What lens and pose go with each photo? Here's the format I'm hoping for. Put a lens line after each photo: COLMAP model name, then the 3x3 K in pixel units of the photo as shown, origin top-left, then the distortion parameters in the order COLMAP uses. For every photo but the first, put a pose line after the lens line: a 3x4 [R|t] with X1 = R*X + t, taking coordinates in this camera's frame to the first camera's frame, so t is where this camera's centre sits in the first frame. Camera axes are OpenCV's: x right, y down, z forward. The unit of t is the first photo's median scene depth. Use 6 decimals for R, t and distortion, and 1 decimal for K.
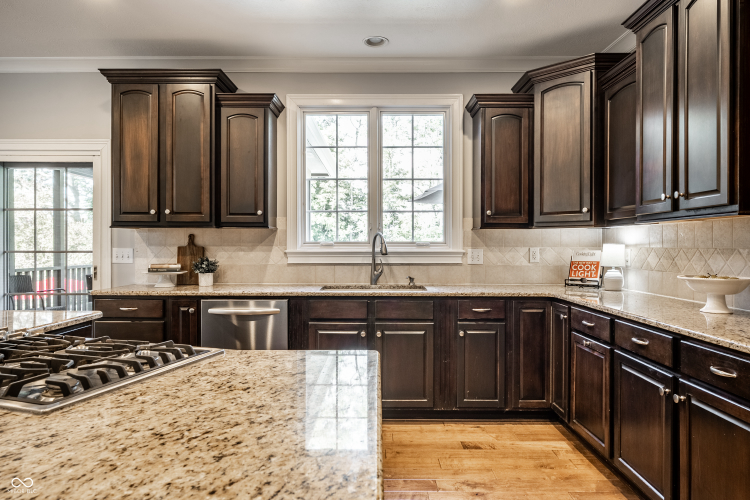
lens RADIAL K [[473.5, 0, 375.0], [0, 473.5, 250.0], [0, 0, 1]] dist [0.001862, 0.000643]
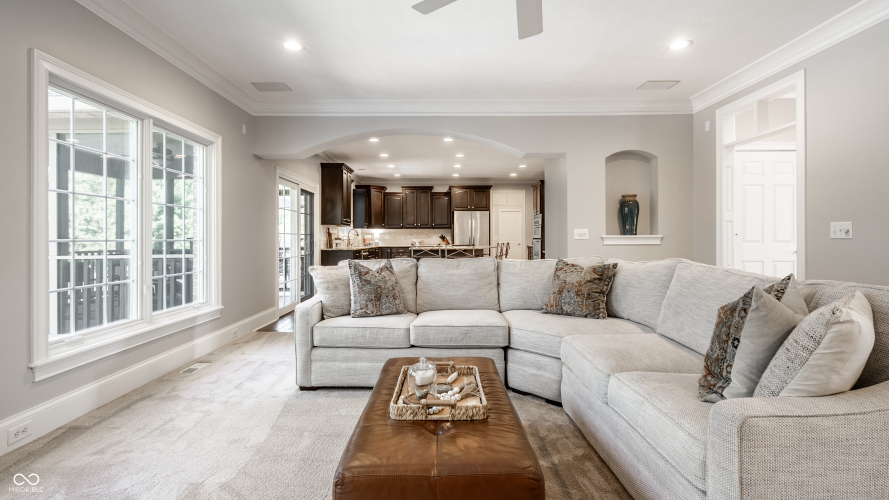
lens RADIAL K [[419.3, 0, 443.6], [0, 419.3, 237.9], [0, 0, 1]] dist [0.000142, -0.000002]
pose [[-0.010824, -0.002461, 0.999938, -2.543645], [0.010191, 0.999945, 0.002572, 0.018372], [-0.999889, 0.010218, -0.010798, 0.432416]]
